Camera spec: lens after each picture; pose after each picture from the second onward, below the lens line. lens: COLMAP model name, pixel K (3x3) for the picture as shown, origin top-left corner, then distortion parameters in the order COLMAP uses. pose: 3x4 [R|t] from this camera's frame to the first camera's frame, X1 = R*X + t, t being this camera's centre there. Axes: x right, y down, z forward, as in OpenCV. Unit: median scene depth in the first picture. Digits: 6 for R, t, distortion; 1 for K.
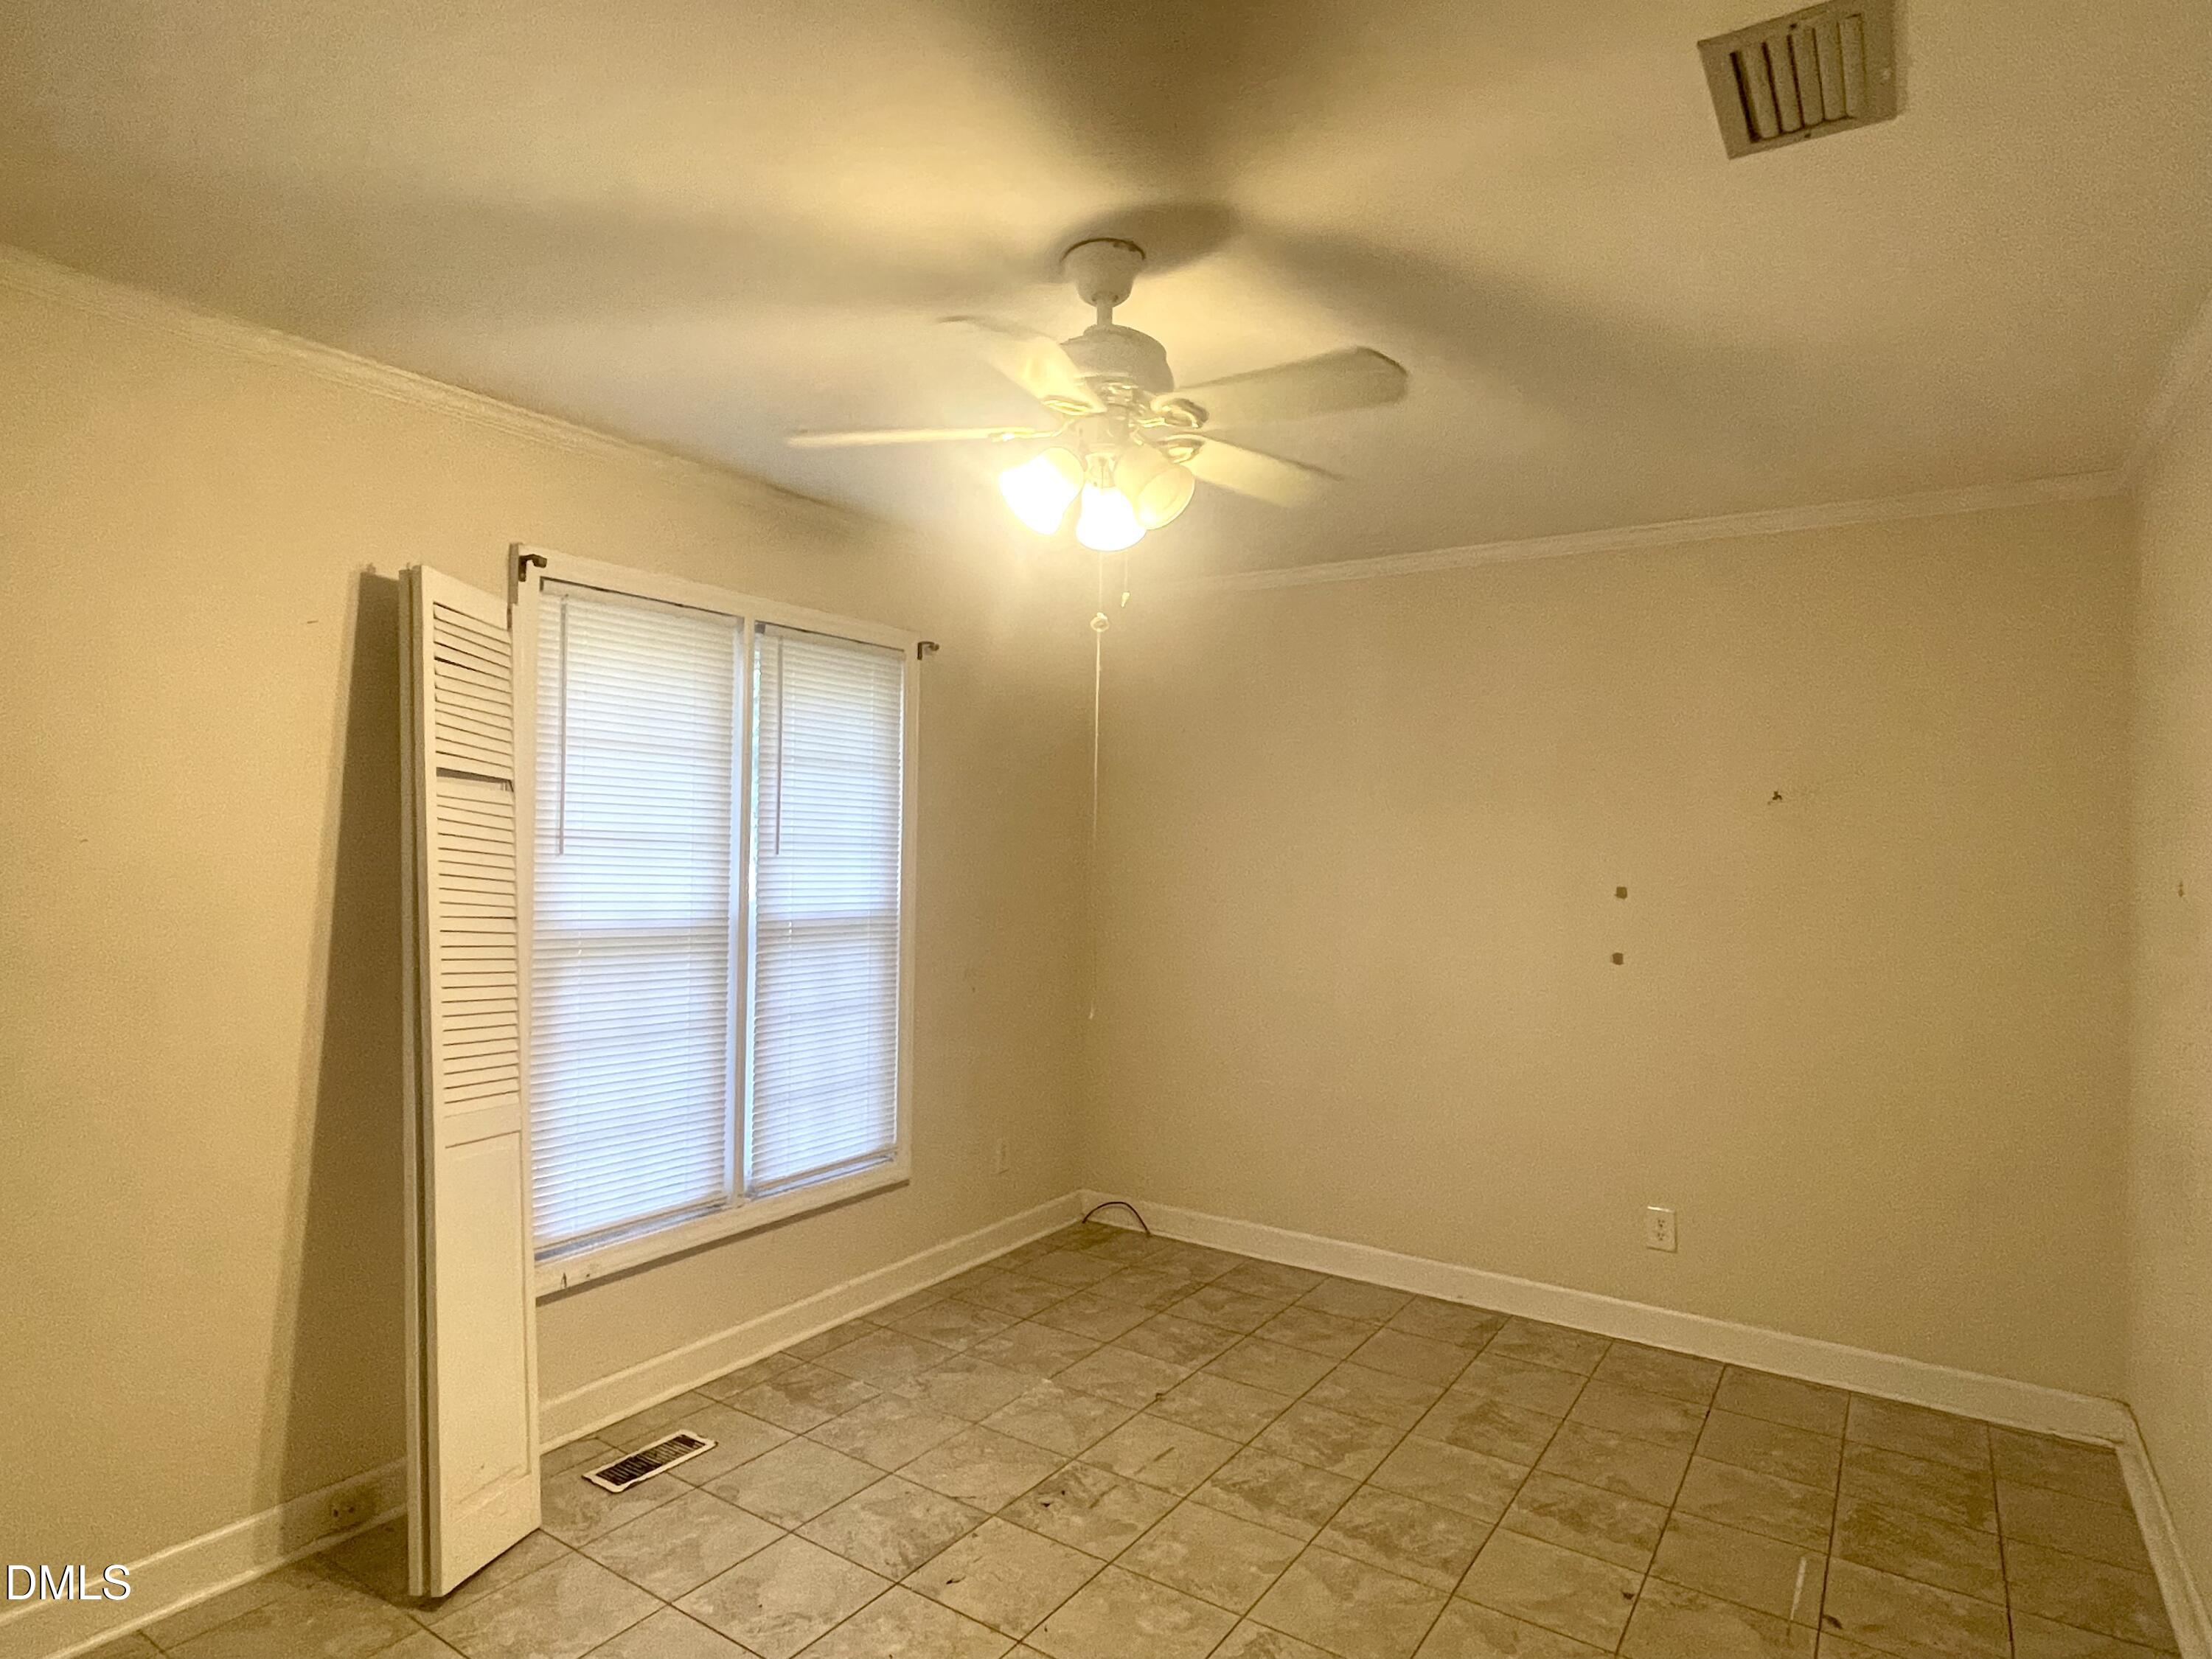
lens RADIAL K [[1229.3, 0, 1106.0], [0, 1229.3, 829.5], [0, 0, 1]] dist [-0.001963, 0.000117]
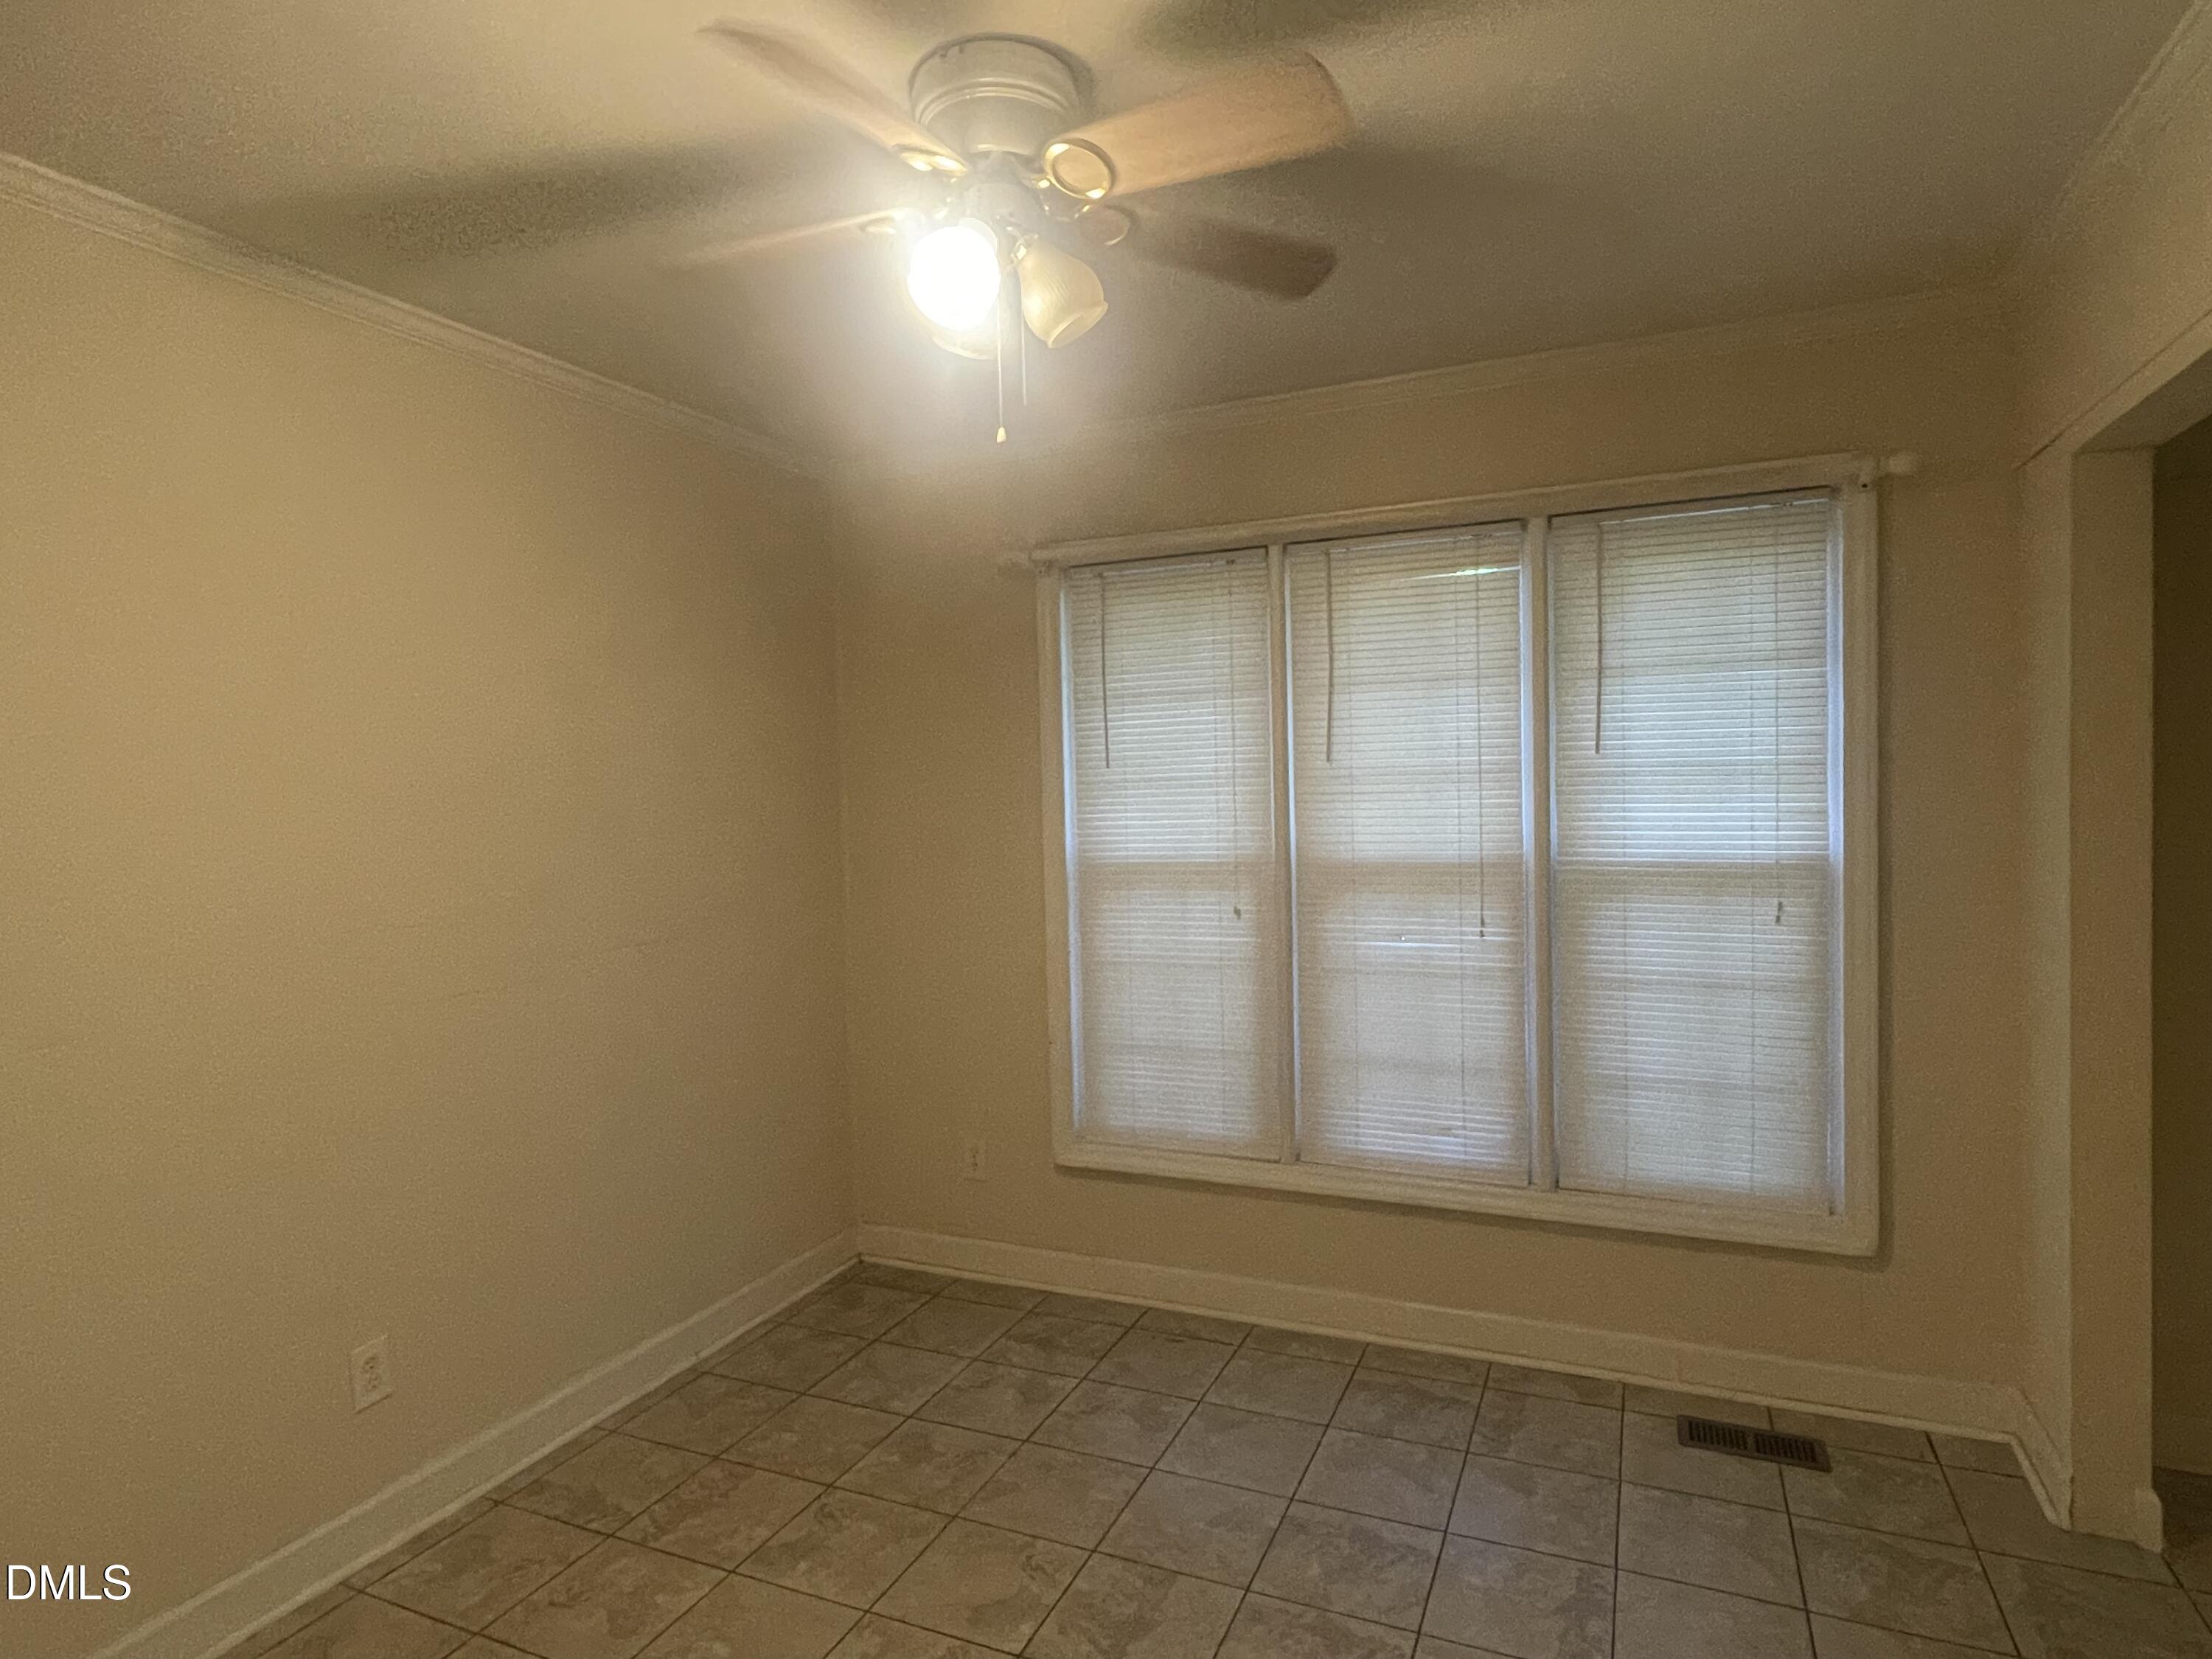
lens RADIAL K [[1229.3, 0, 1106.0], [0, 1229.3, 829.5], [0, 0, 1]] dist [-0.001963, 0.000117]
pose [[0.183526, 0.021204, -0.982786, 0.547384], [0.036859, 0.998916, 0.028435, 0.015001], [0.982324, -0.041443, 0.182545, 0.606560]]
